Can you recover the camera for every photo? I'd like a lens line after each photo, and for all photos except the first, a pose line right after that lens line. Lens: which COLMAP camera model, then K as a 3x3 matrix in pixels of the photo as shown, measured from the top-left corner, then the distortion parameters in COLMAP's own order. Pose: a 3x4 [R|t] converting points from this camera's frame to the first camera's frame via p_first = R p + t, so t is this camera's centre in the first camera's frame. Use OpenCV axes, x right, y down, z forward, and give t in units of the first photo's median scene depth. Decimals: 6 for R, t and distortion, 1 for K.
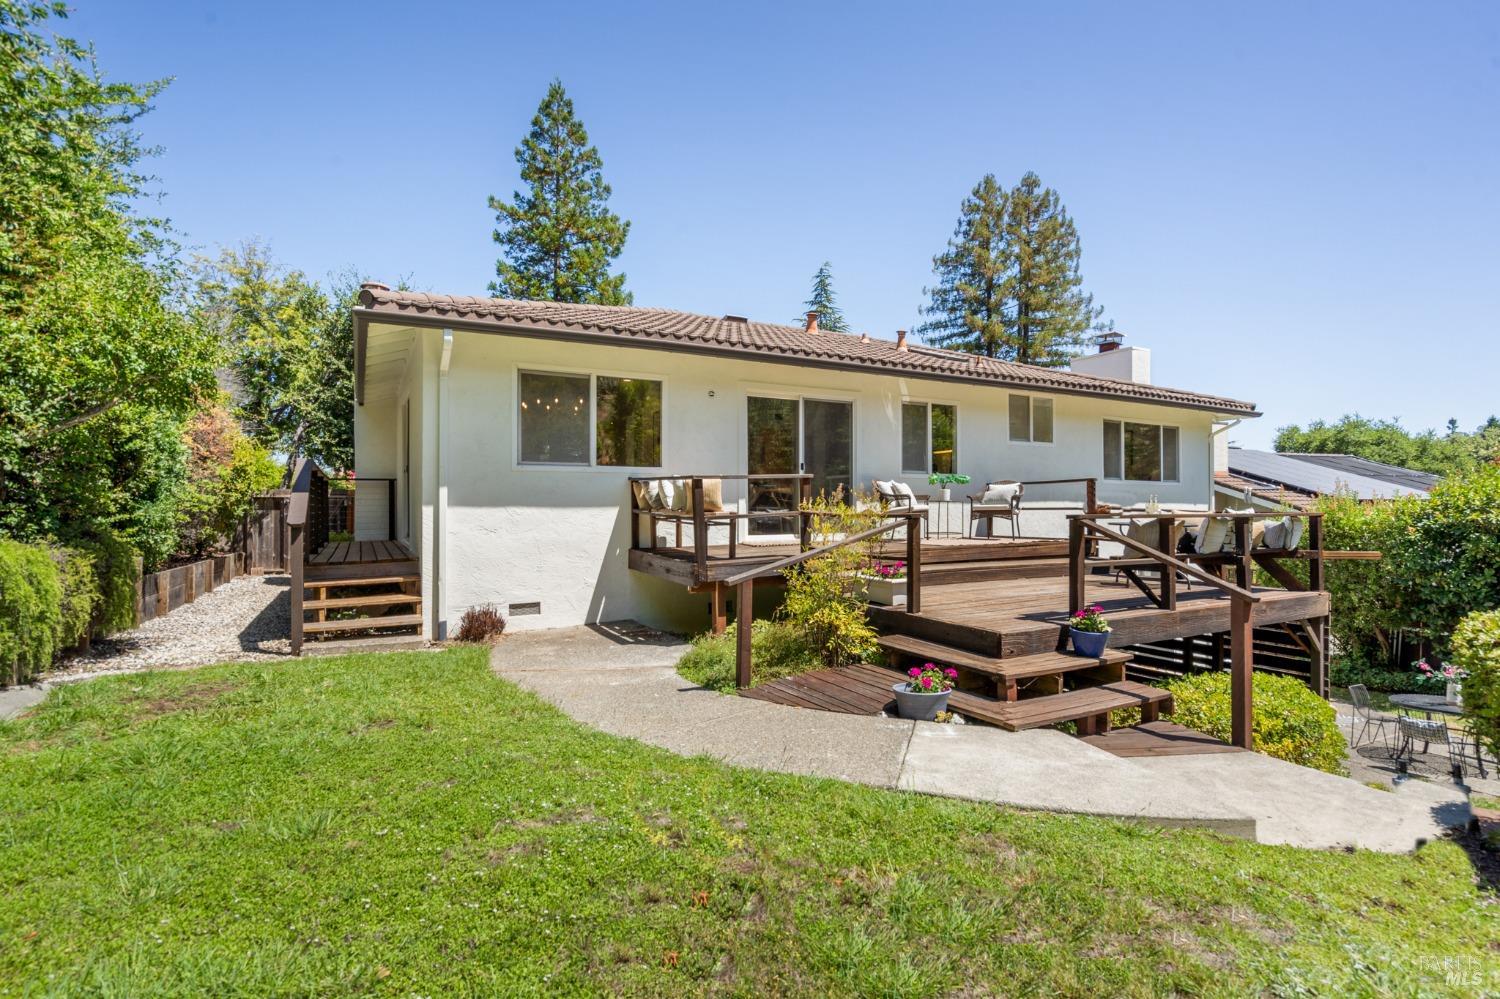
lens RADIAL K [[727.7, 0, 753.9], [0, 727.7, 502.6], [0, 0, 1]] dist [0.001655, -0.000024]
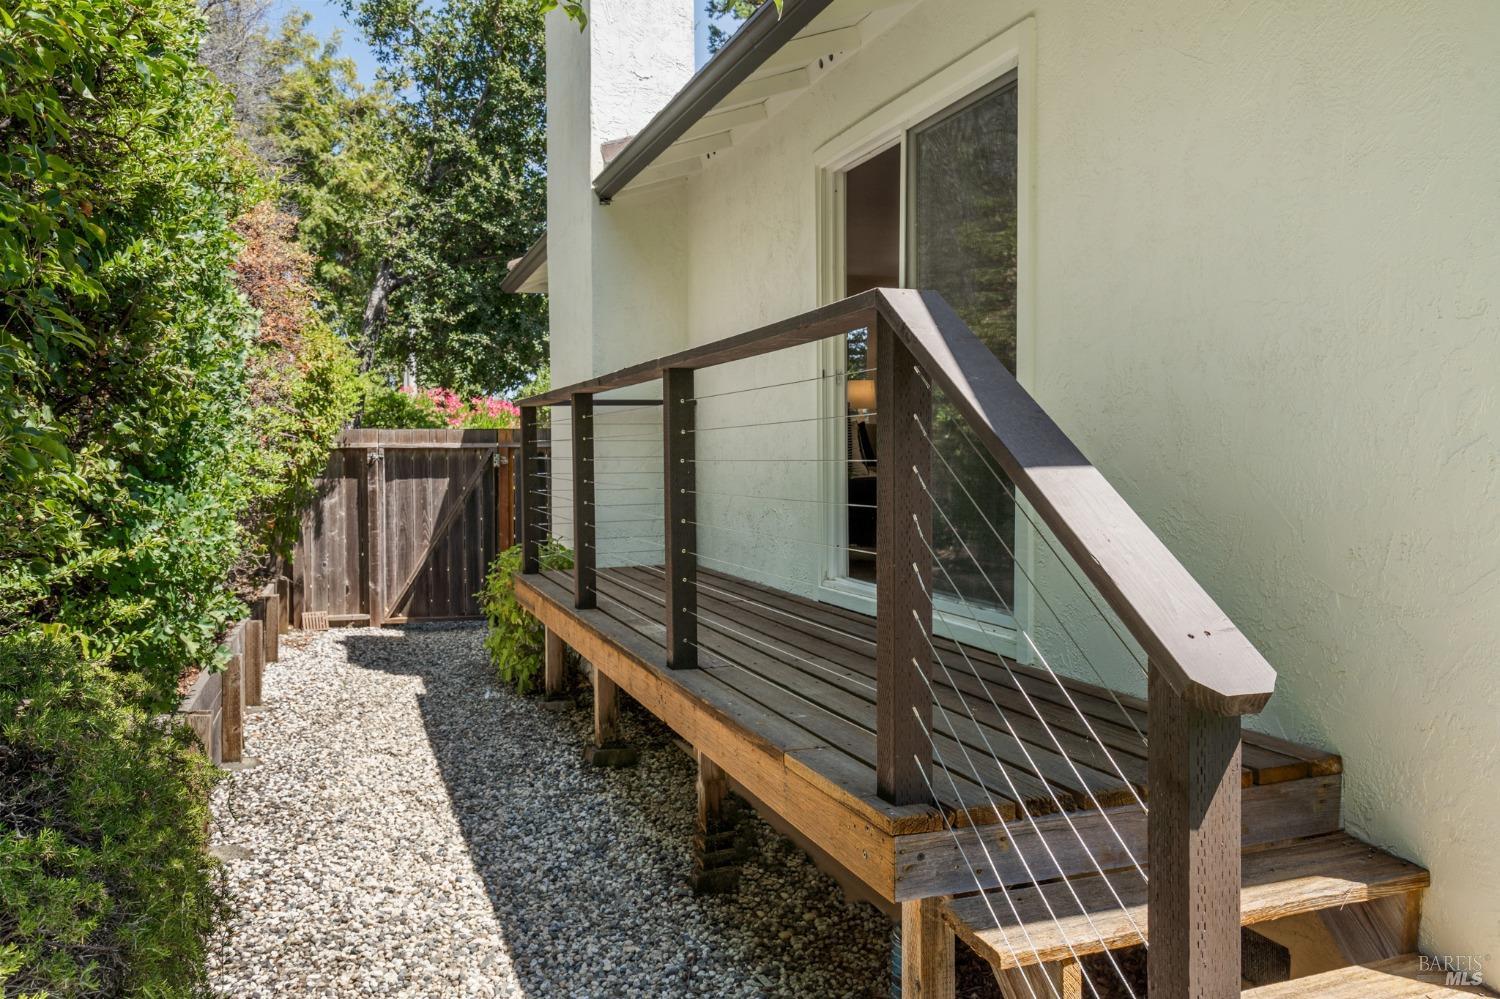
lens RADIAL K [[1210.2, 0, 749.7], [0, 1210.2, 497.0], [0, 0, 1]] dist [-0.008700, -0.002792]
pose [[0.986734, 0.001796, -0.162334, -0.309394], [0.005598, 0.998968, 0.045081, -0.009396], [0.162247, -0.045392, 0.985706, 0.337107]]
